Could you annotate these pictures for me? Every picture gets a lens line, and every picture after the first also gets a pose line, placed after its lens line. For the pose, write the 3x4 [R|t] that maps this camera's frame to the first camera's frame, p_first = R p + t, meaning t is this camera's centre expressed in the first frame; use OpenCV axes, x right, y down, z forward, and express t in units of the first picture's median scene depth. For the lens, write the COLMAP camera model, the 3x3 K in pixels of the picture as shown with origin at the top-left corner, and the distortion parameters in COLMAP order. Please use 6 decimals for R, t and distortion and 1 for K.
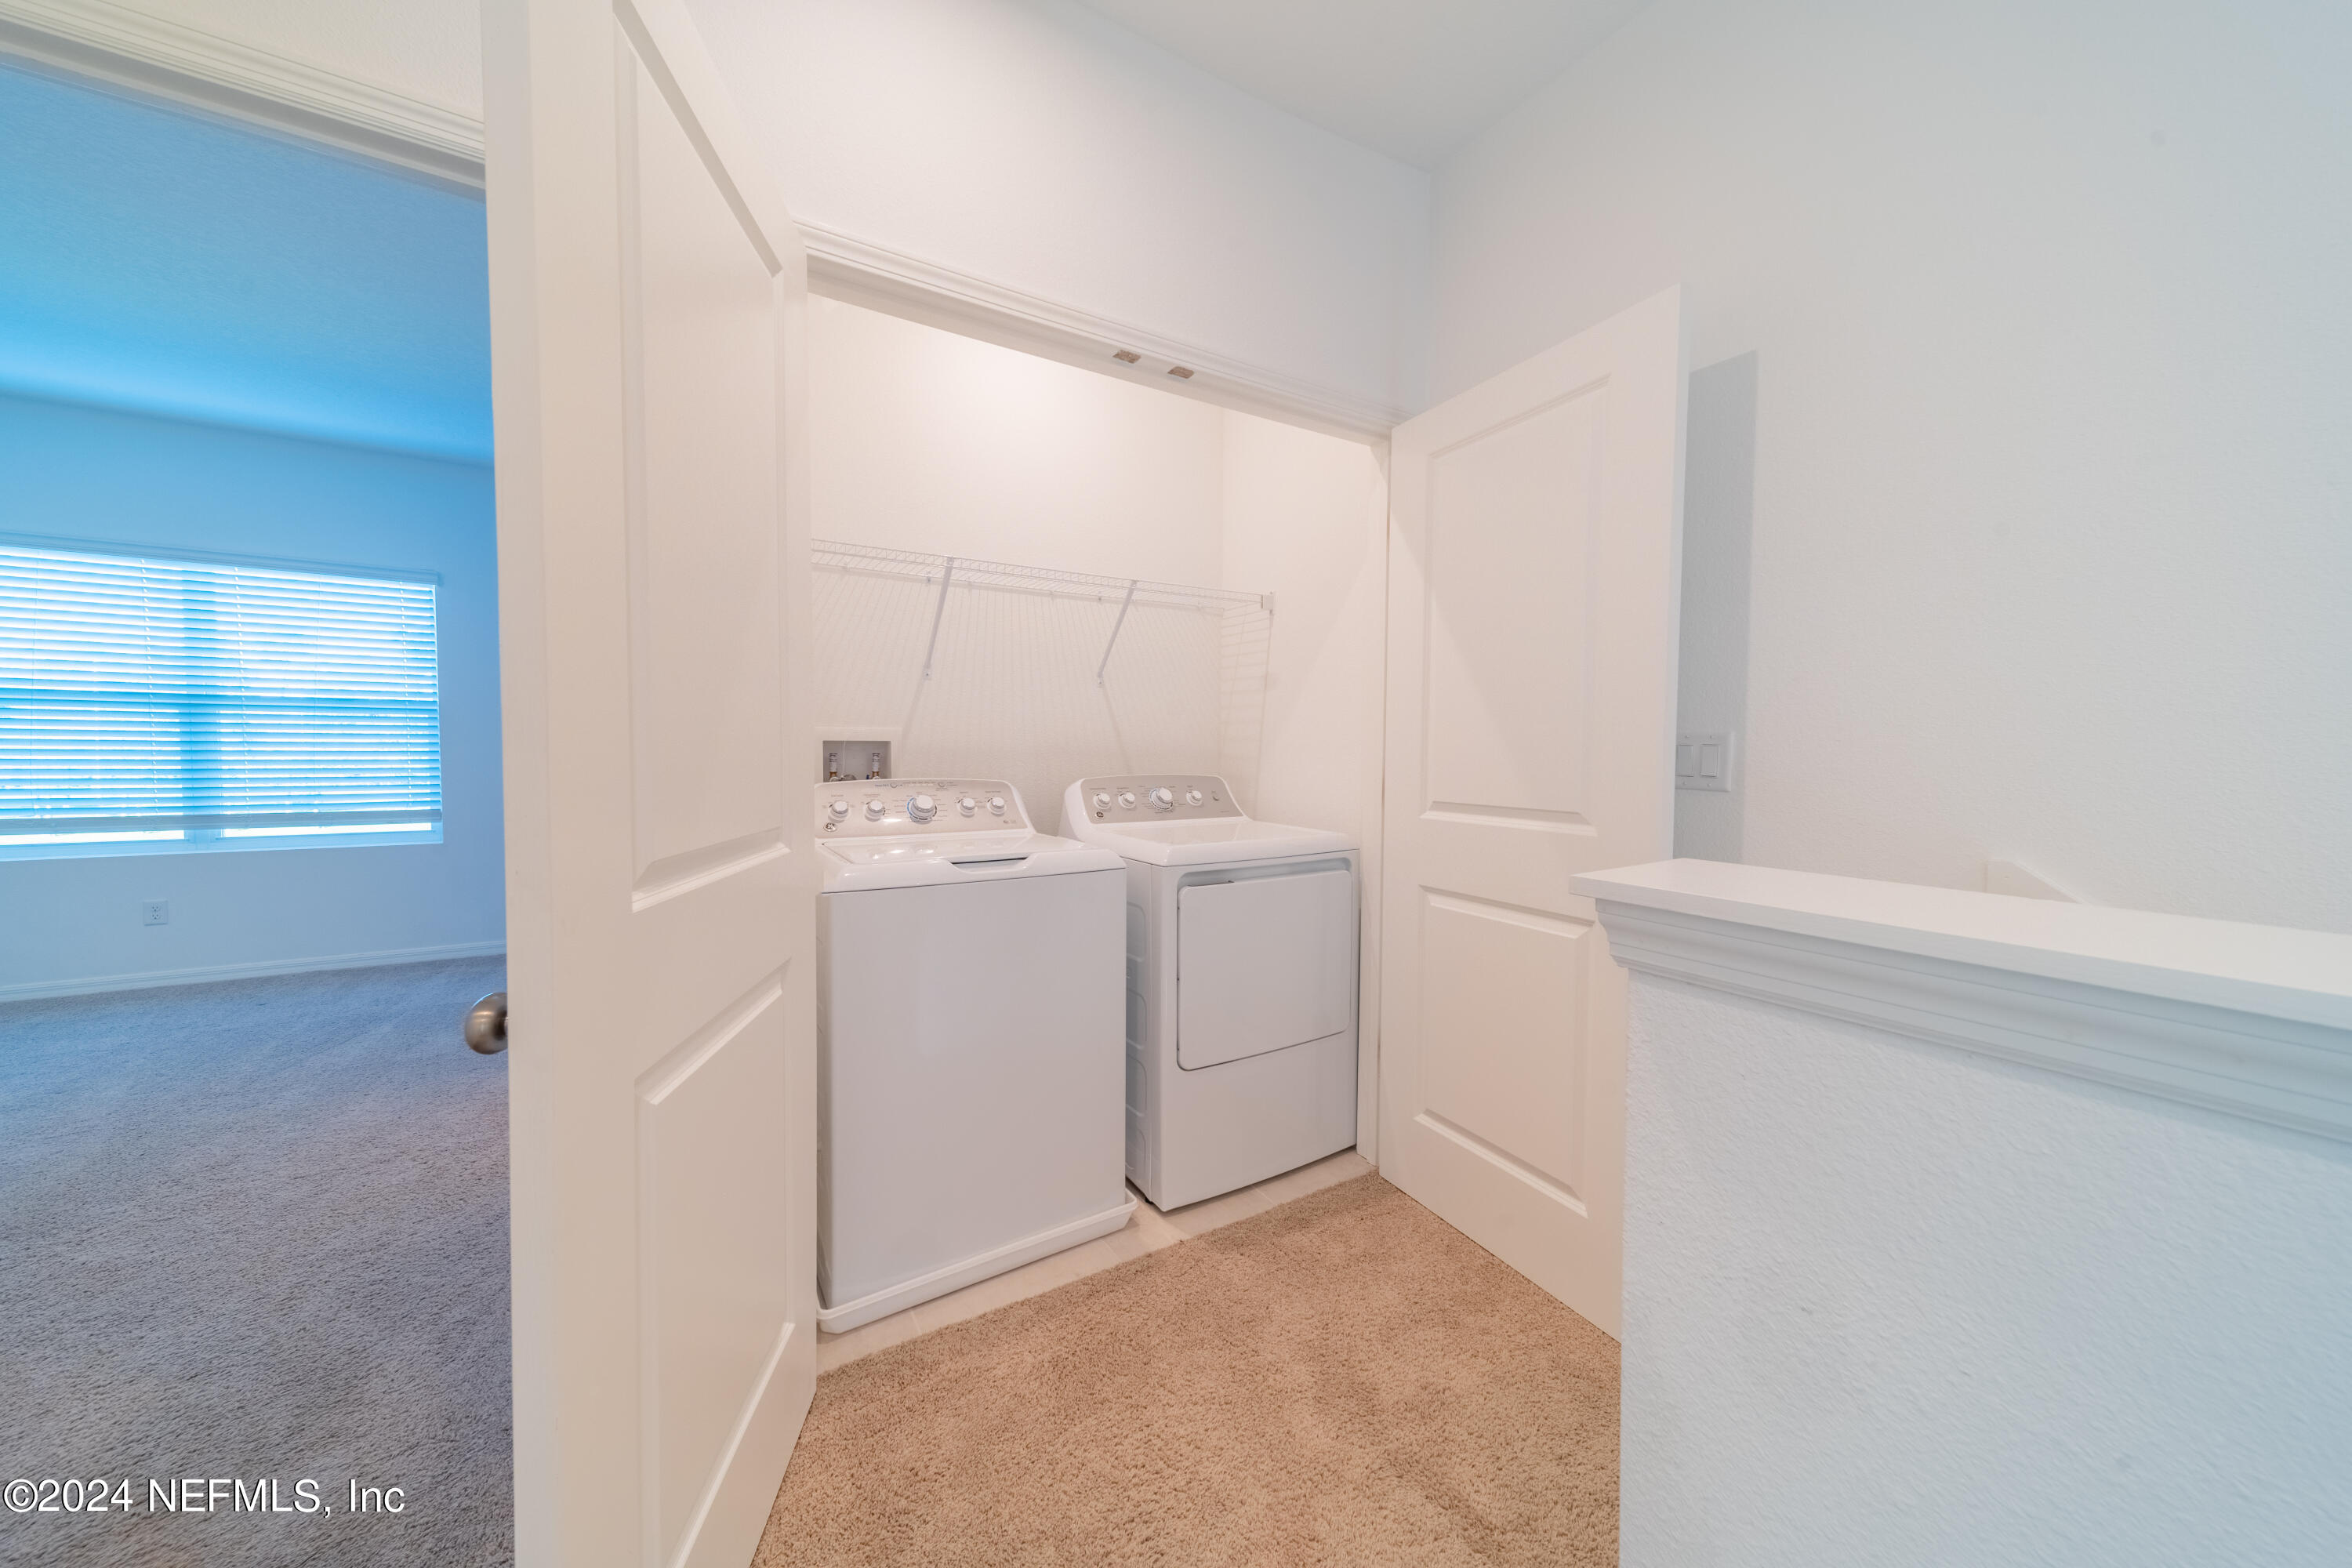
lens RADIAL K [[834.8, 0, 1176.0], [0, 834.8, 784.0], [0, 0, 1]] dist [-0.000743, 0.000012]
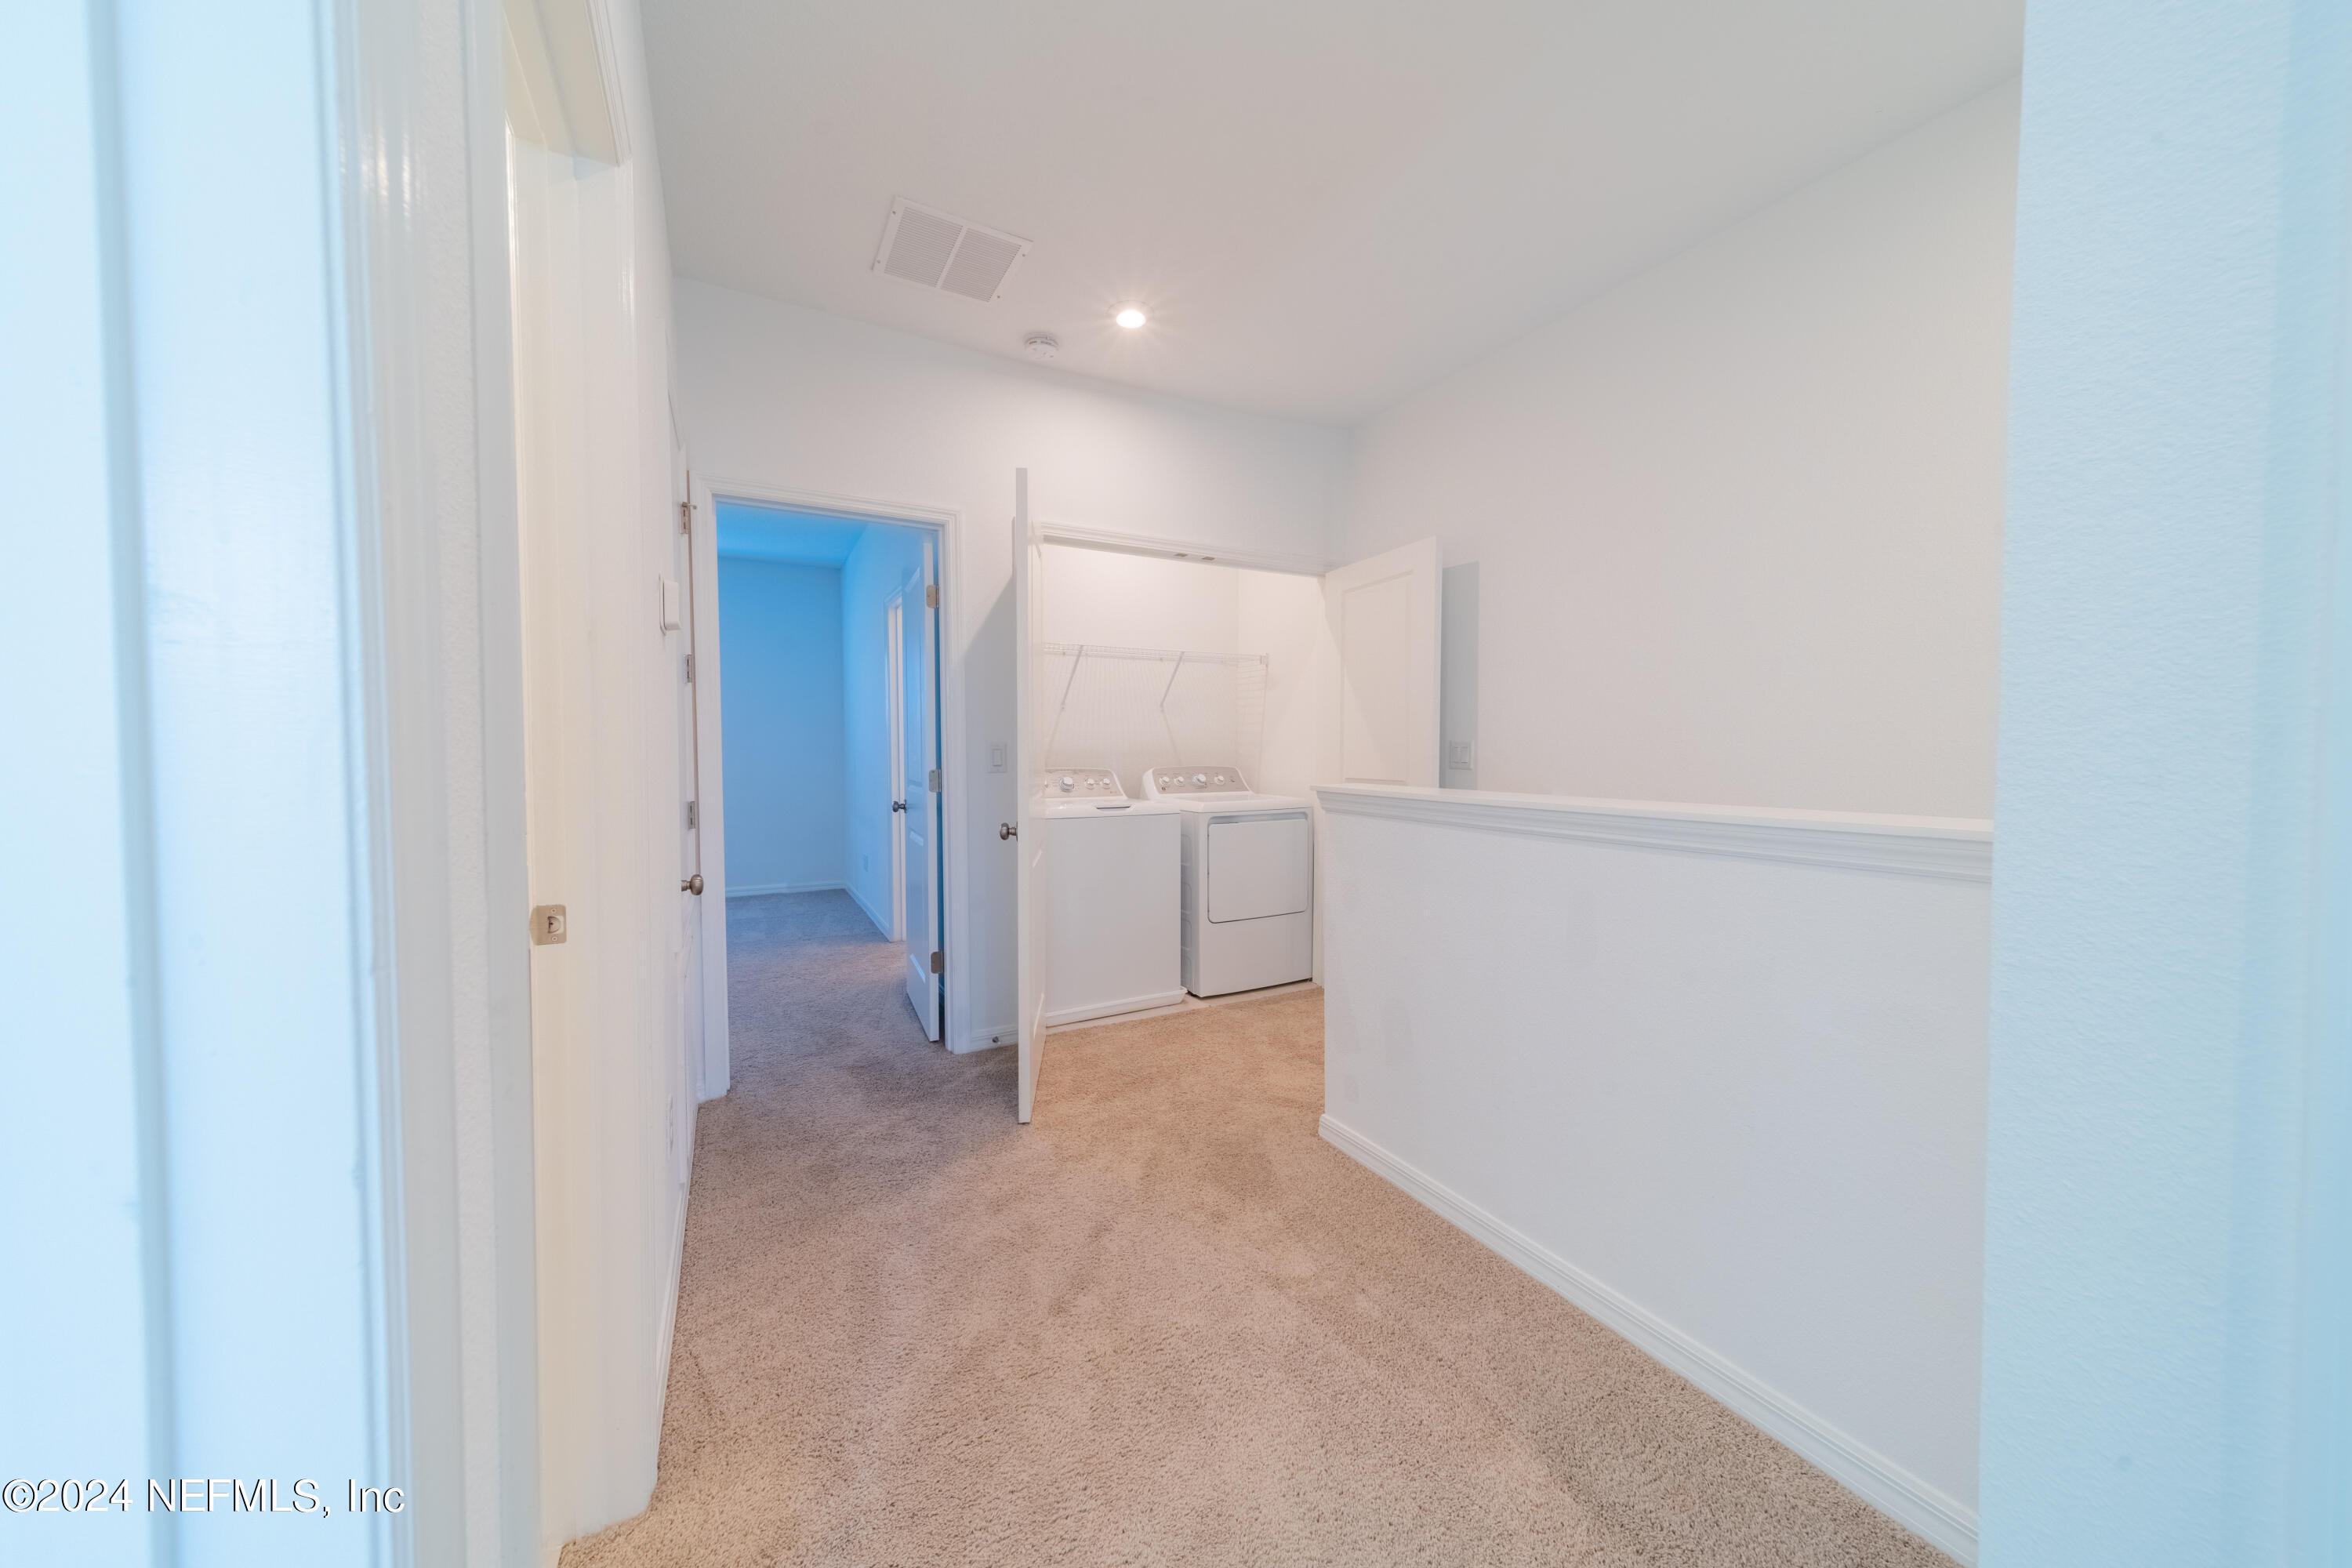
lens RADIAL K [[834.8, 0, 1176.0], [0, 834.8, 784.0], [0, 0, 1]] dist [-0.000743, 0.000012]
pose [[0.998795, -0.004631, -0.048864, 0.020346], [0.004557, 0.999988, -0.001631, 0.032530], [0.048871, 0.001406, 0.998804, -0.793175]]
